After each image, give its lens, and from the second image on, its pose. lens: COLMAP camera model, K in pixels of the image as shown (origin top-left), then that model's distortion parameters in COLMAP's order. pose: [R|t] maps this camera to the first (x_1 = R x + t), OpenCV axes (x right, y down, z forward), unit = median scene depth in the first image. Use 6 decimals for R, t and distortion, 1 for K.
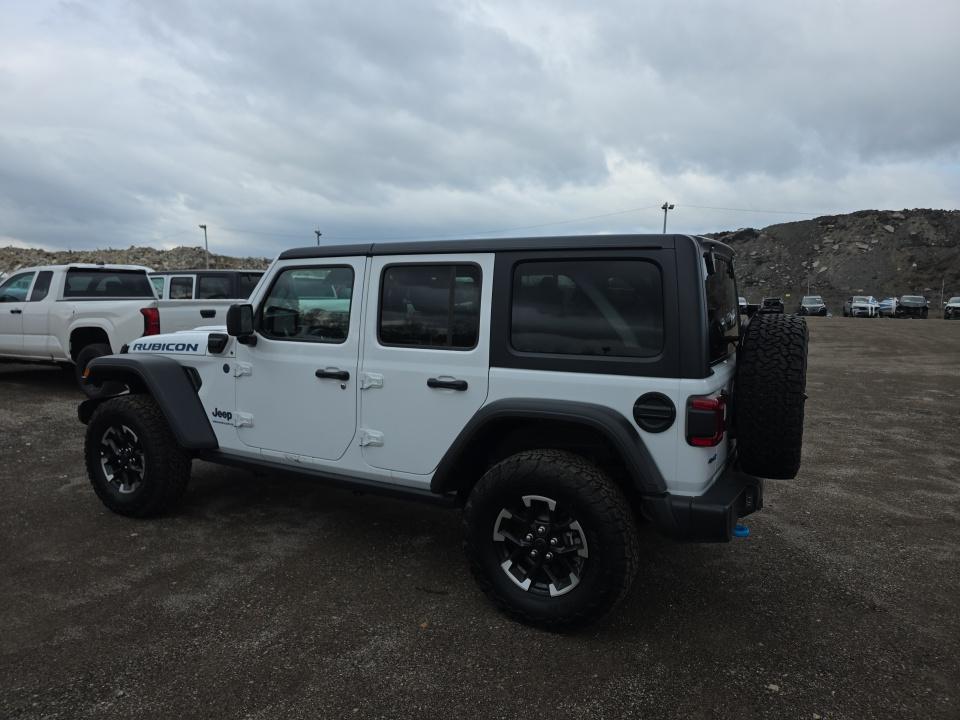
lens RADIAL K [[660.7, 0, 477.2], [0, 660.7, 378.2], [0, 0, 1]] dist [0.028605, -0.000245]
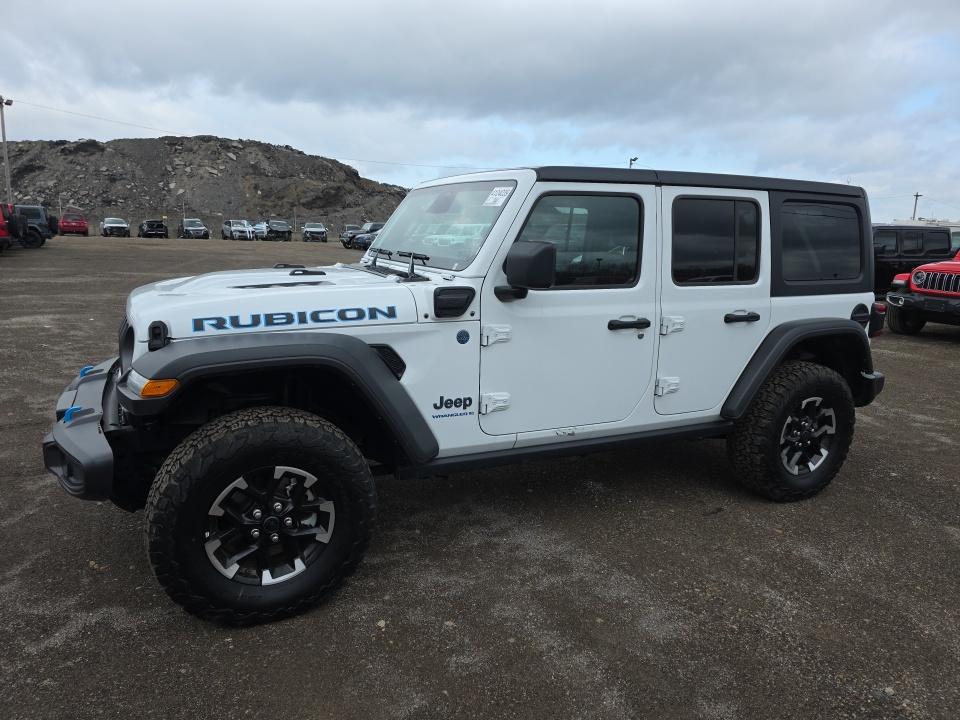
lens RADIAL K [[673.4, 0, 495.0], [0, 673.4, 347.2], [0, 0, 1]] dist [0.017986, -0.004414]
pose [[0.556468, -0.139217, 0.819122, -0.103874], [0.083860, 0.990239, 0.111330, -0.008793], [-0.826626, 0.006740, 0.562711, 0.062932]]
